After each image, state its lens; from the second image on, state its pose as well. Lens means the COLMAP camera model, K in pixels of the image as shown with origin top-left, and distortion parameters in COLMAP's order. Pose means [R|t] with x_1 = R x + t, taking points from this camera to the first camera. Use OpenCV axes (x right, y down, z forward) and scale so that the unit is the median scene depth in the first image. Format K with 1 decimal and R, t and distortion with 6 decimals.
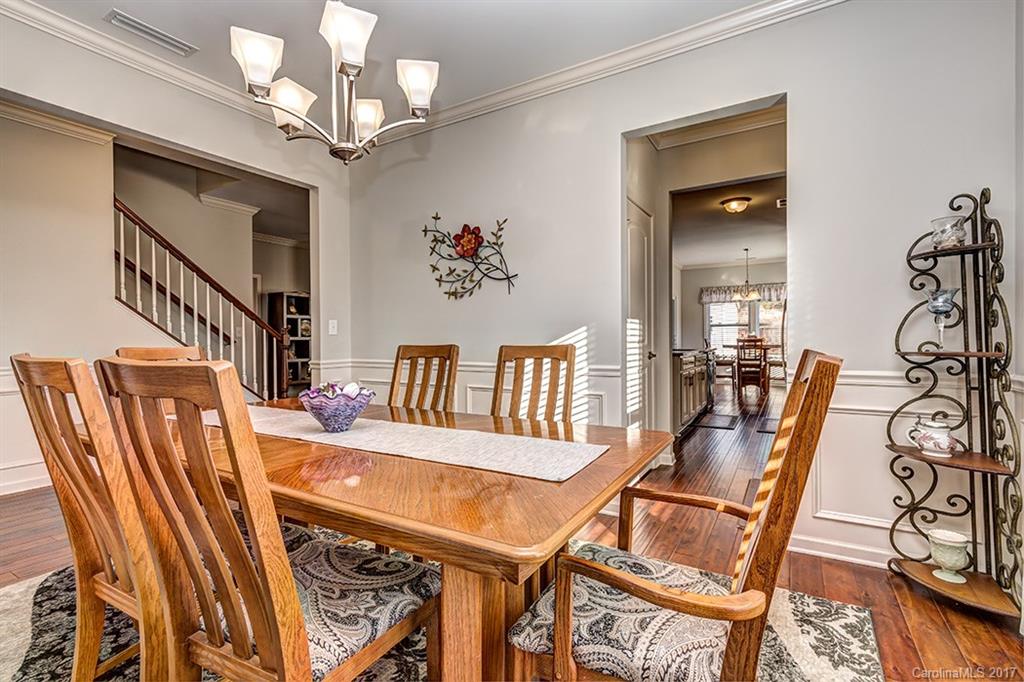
lens RADIAL K [[470.3, 0, 505.8], [0, 470.3, 341.2], [0, 0, 1]] dist [0.005658, -0.000478]
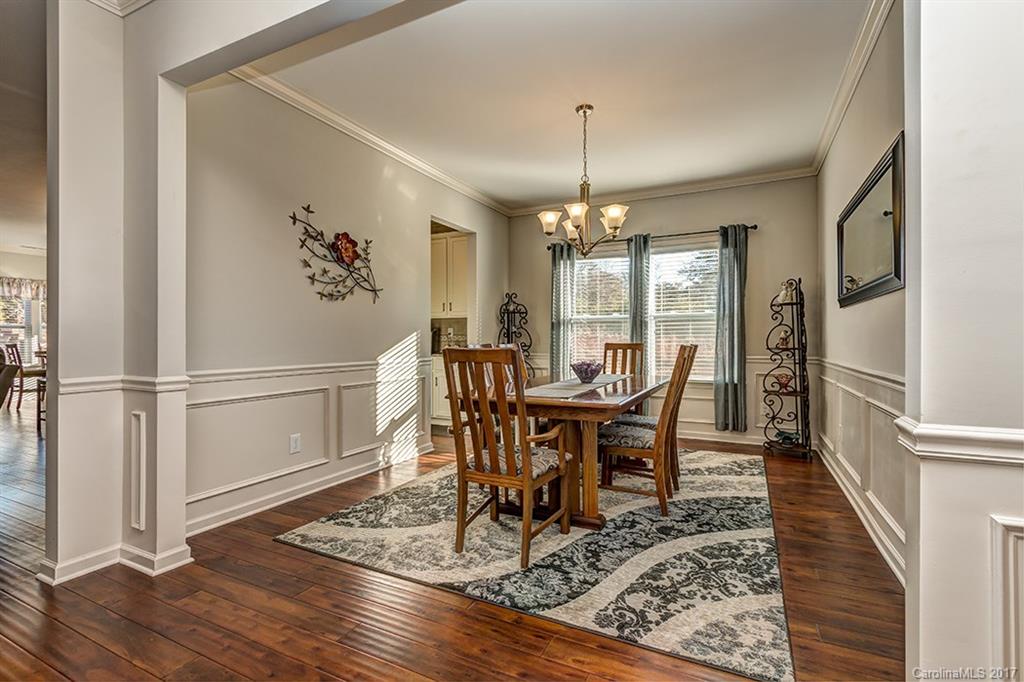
lens RADIAL K [[470.3, 0, 506.8], [0, 470.3, 338.5], [0, 0, 1]] dist [0.005658, -0.000478]
pose [[-0.084109, 0.010956, 0.996396, -0.471371], [0.010228, 0.999896, -0.010131, 0.001572], [-0.996404, 0.009339, -0.084213, 0.295687]]
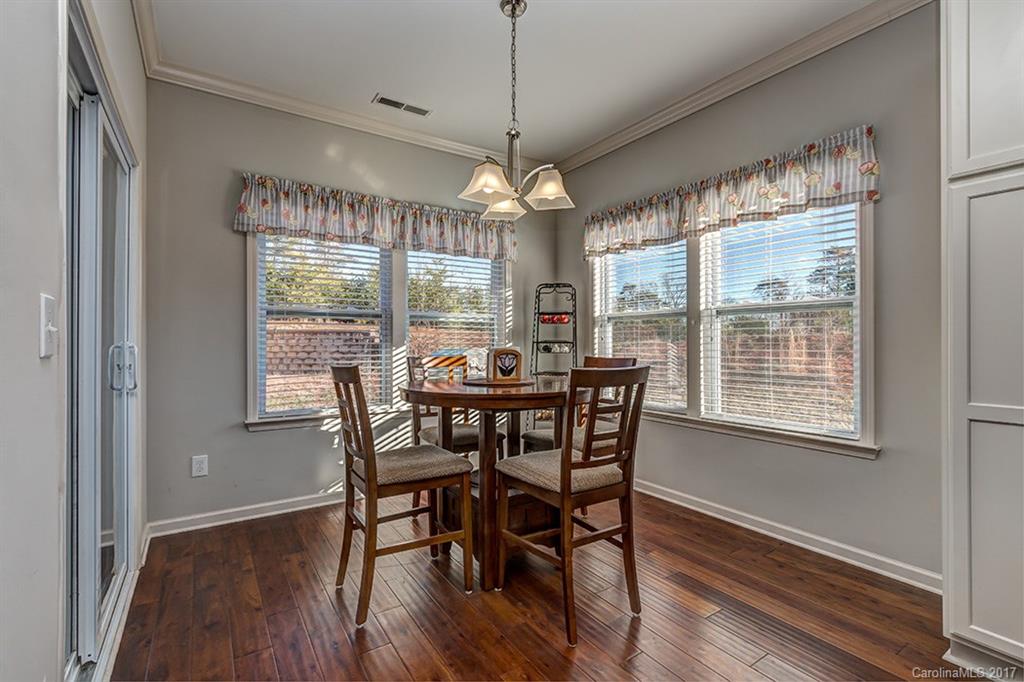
lens RADIAL K [[470.3, 0, 510.4], [0, 470.3, 336.7], [0, 0, 1]] dist [0.005658, -0.000478]
pose [[0.420007, 0.016082, 0.907378, 0.307759], [0.004805, 0.999790, -0.019944, -0.015608], [-0.907508, 0.012737, 0.419841, 0.971013]]
